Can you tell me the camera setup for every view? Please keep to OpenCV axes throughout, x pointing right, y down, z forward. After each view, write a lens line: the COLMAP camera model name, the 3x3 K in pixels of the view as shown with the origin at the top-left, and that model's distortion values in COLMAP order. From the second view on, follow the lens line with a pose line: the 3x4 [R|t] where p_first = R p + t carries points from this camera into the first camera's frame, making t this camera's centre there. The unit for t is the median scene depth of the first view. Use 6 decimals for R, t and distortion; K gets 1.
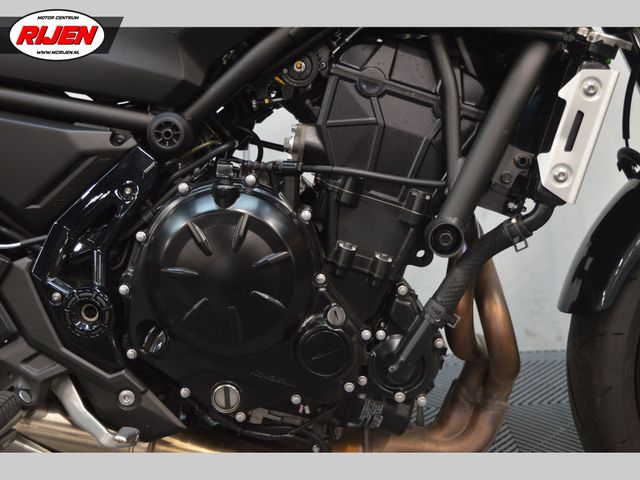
lens RADIAL K [[880.6, 0, 320.0], [0, 880.6, 240.0], [0, 0, 1]] dist [-0.020176, -0.043564]
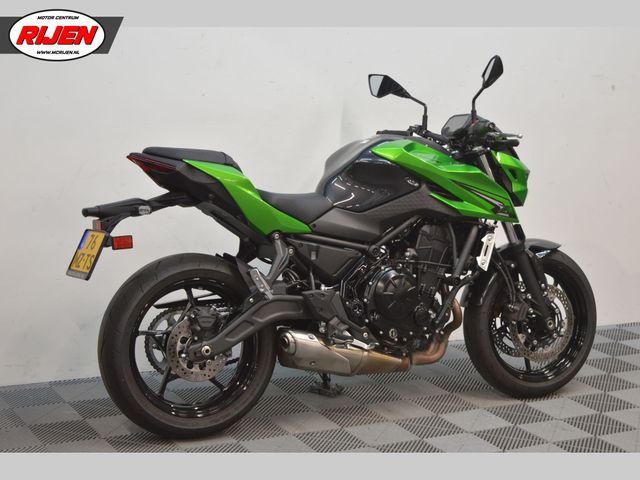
lens RADIAL K [[1264.8, 0, 320.0], [0, 1264.8, 240.0], [0, 0, 1]] dist [0.033580, 0.145986]
pose [[0.879369, -0.006739, 0.476093, -2.535068], [0.045324, 0.996544, -0.069610, 0.148711], [-0.473979, 0.082792, 0.876635, -2.944608]]
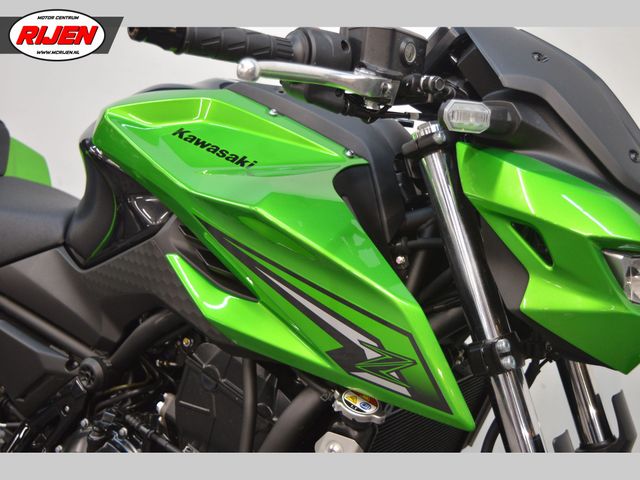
lens RADIAL K [[866.3, 0, 320.0], [0, 866.3, 240.0], [0, 0, 1]] dist [-0.009667, 0.003961]
pose [[0.838562, 0.161601, -0.520288, 0.709063], [-0.164189, 0.985556, 0.041486, -0.412646], [0.519477, 0.050637, 0.852983, 0.107269]]
